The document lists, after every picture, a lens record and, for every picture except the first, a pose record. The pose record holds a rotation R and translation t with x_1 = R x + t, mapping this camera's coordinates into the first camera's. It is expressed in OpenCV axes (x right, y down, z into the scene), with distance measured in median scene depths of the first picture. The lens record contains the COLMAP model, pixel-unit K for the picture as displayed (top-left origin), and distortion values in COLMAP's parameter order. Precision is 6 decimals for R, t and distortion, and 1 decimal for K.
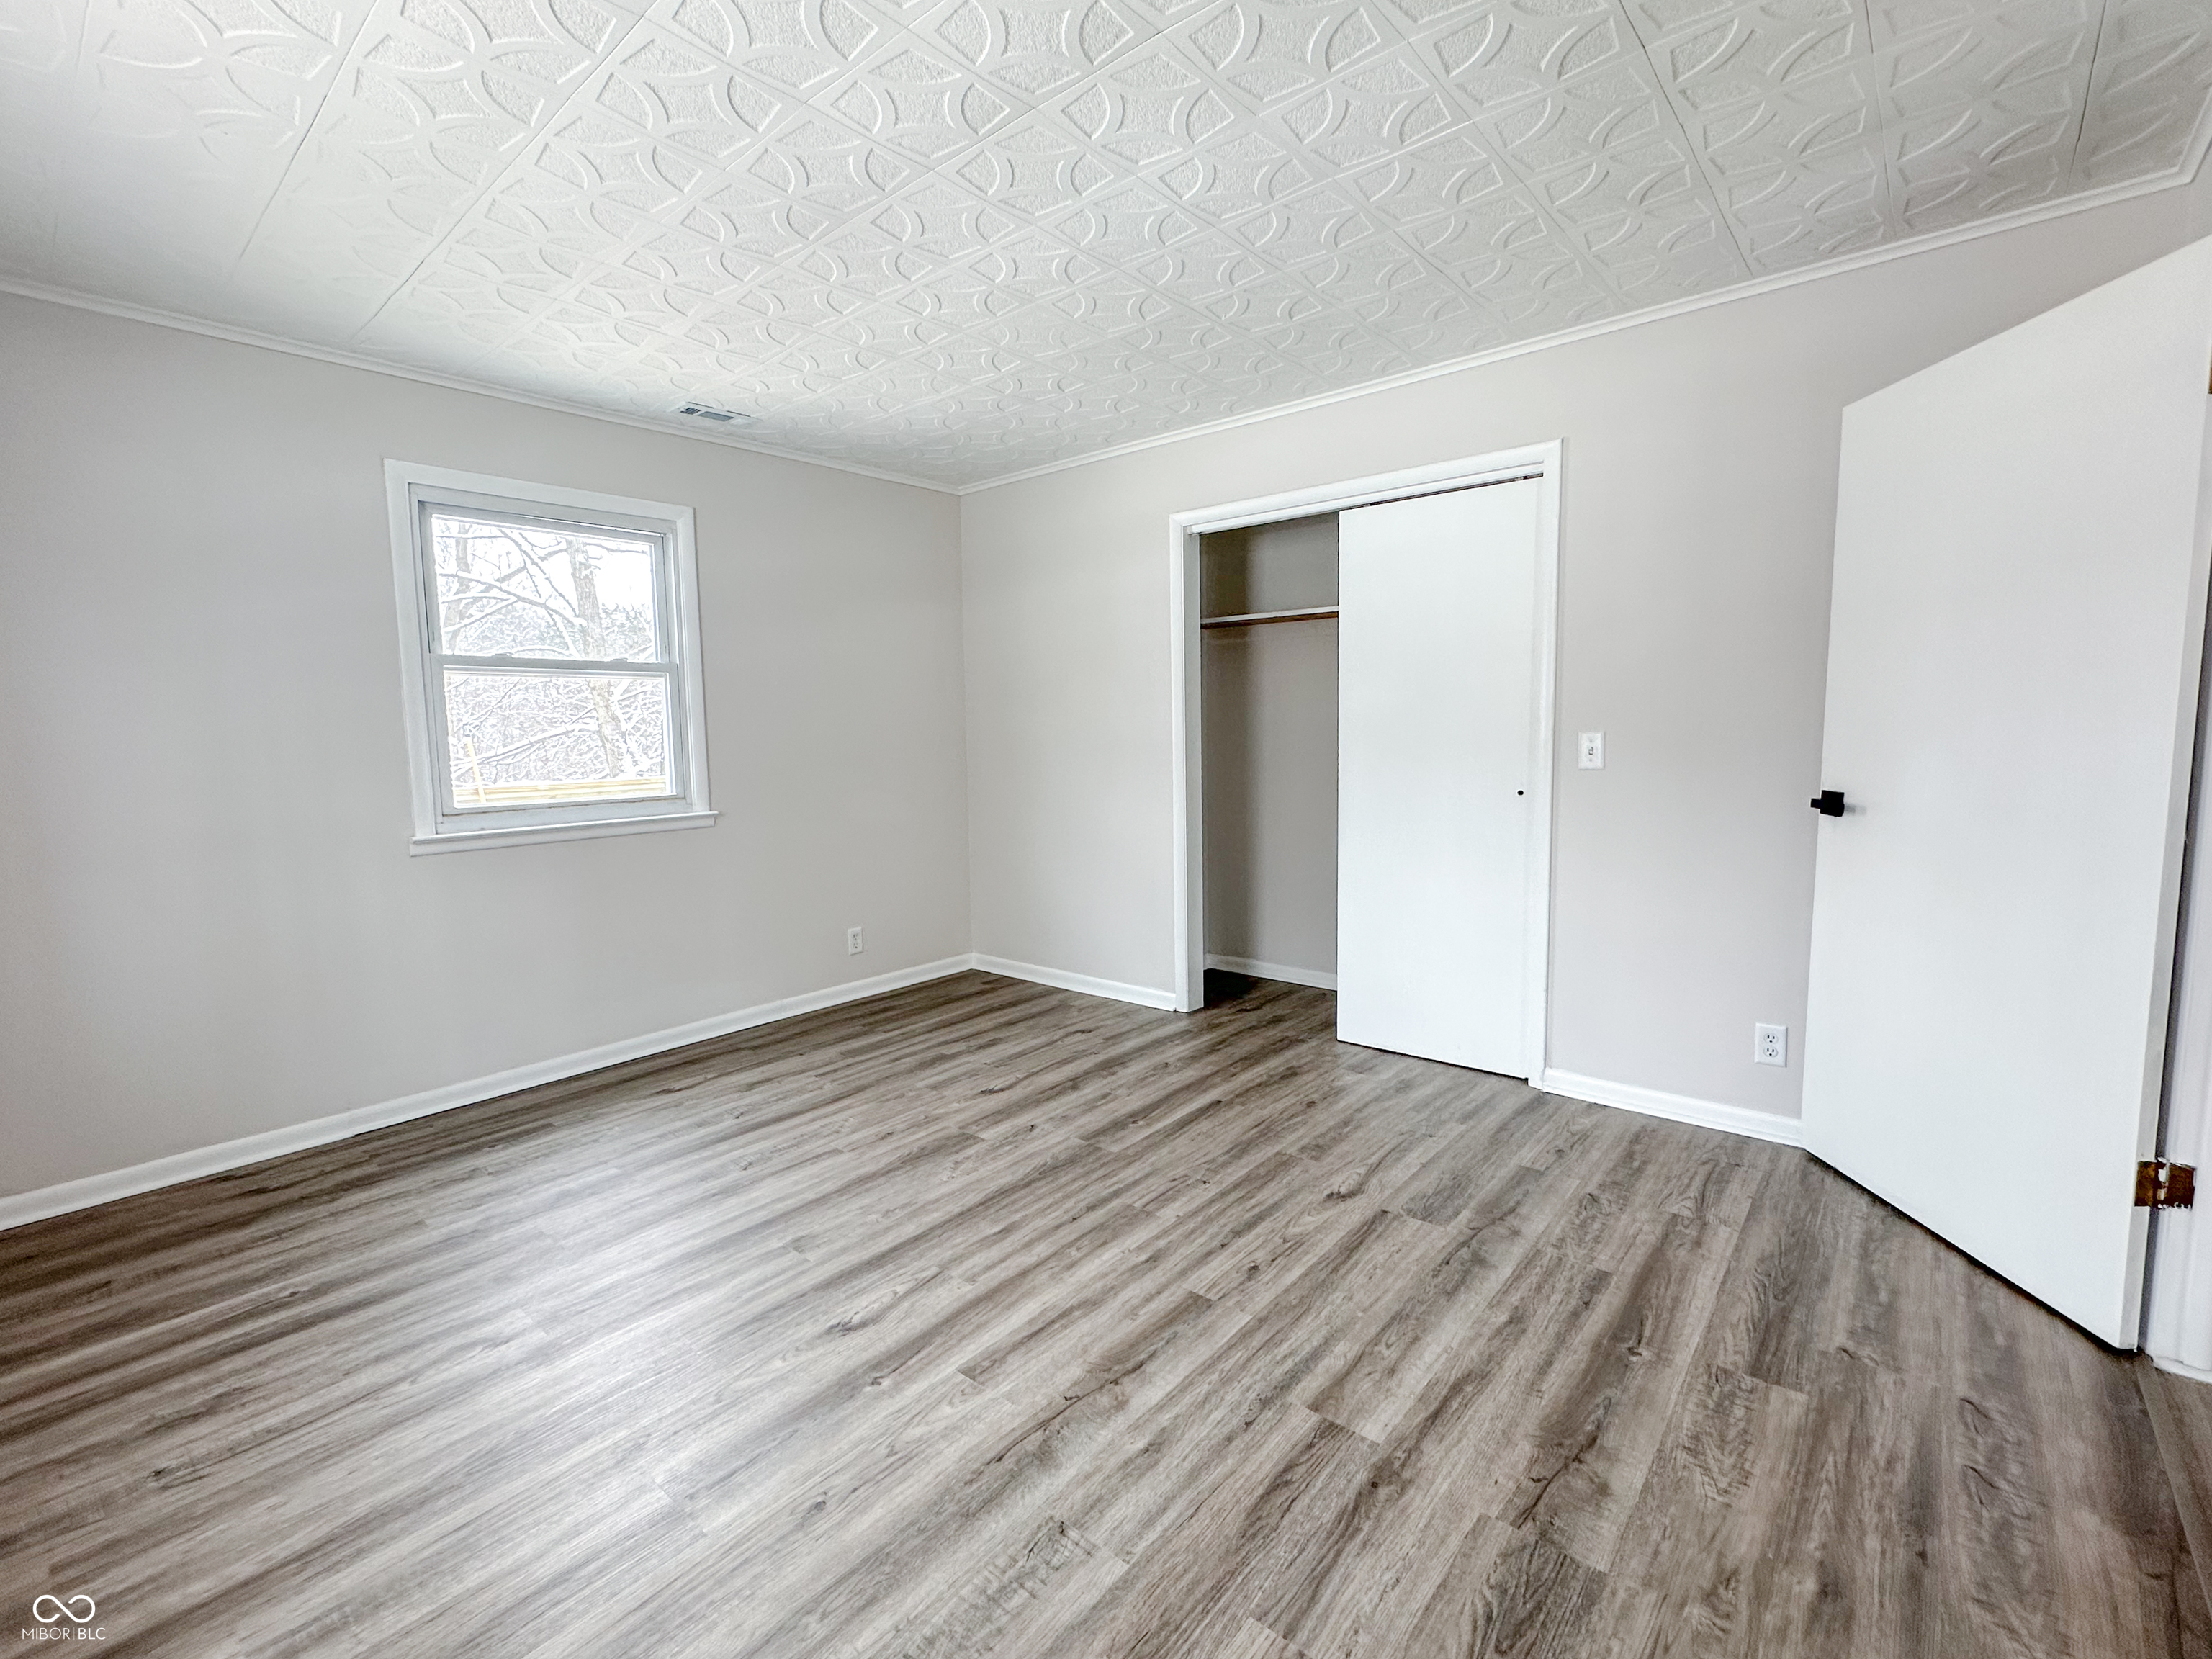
lens RADIAL K [[963.9, 0, 1145.8], [0, 963.9, 833.7], [0, 0, 1]] dist [-0.003176, 0.001100]
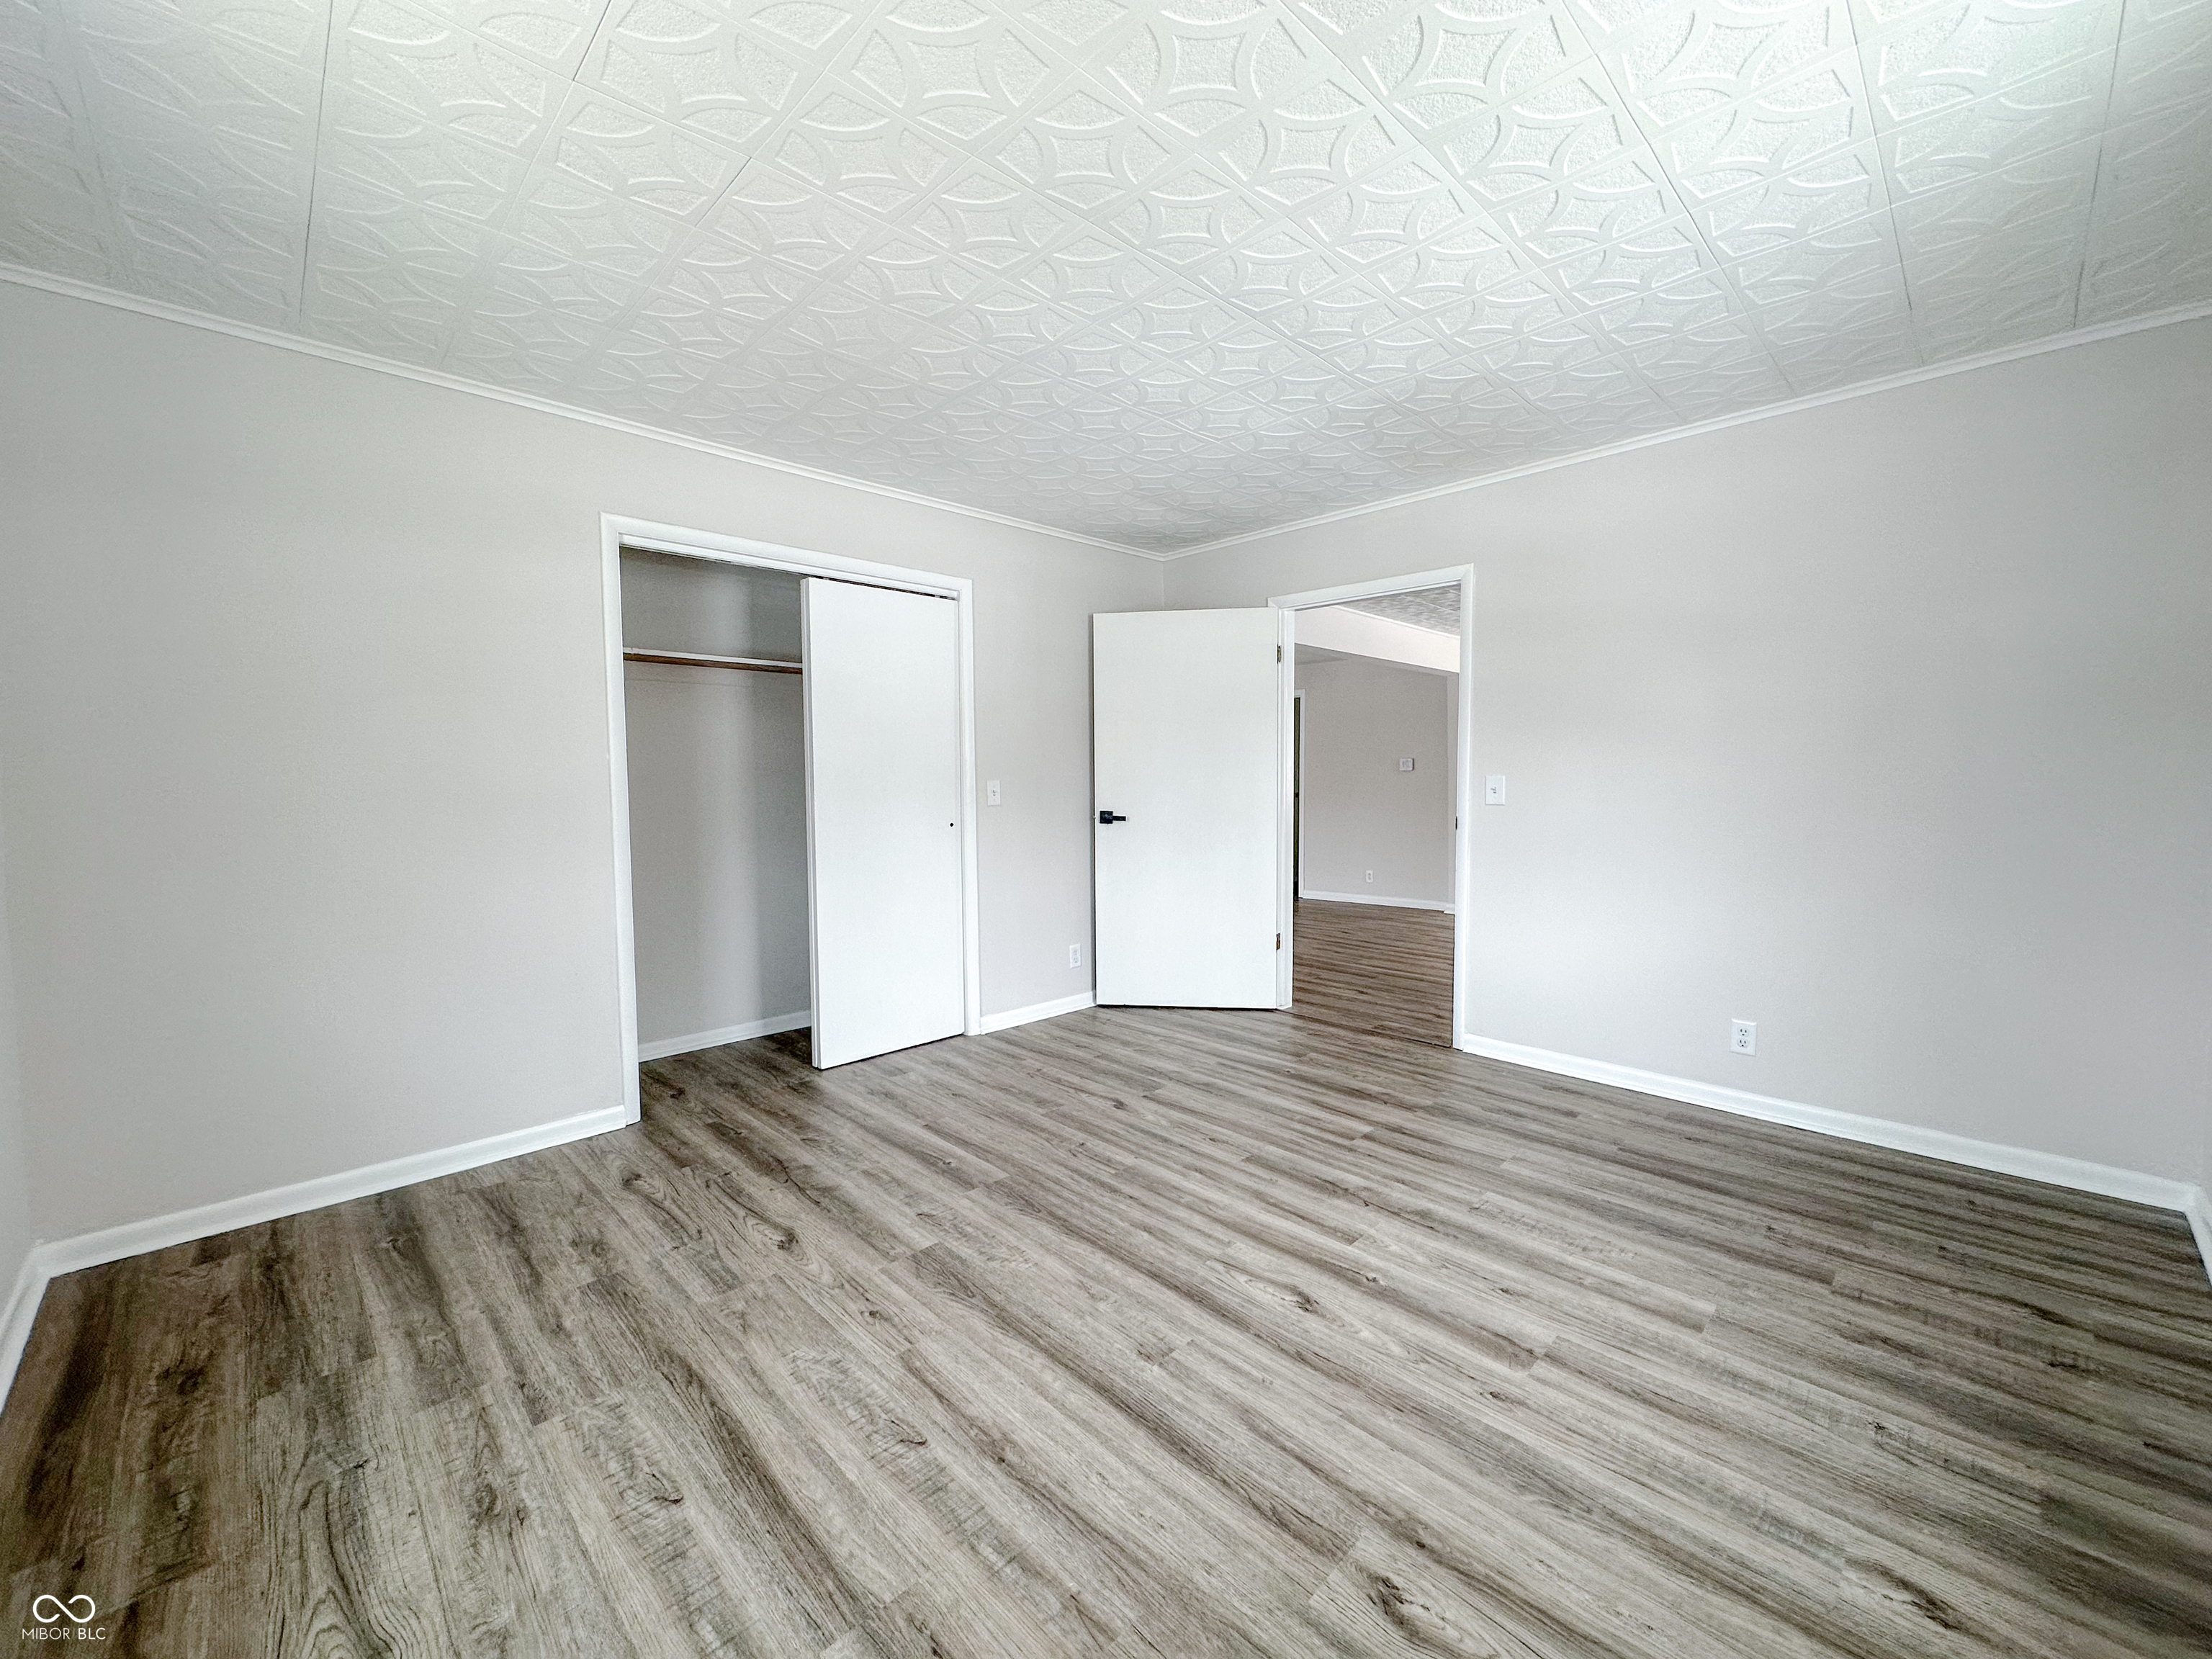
lens RADIAL K [[894.8, 0, 1052.2], [0, 894.8, 826.2], [0, 0, 1]] dist [-0.002555, 0.001293]
pose [[0.133295, -0.042160, 0.990179, -0.899588], [0.111083, 0.993435, 0.027345, -0.061959], [-0.984831, 0.106347, 0.137103, 0.726298]]
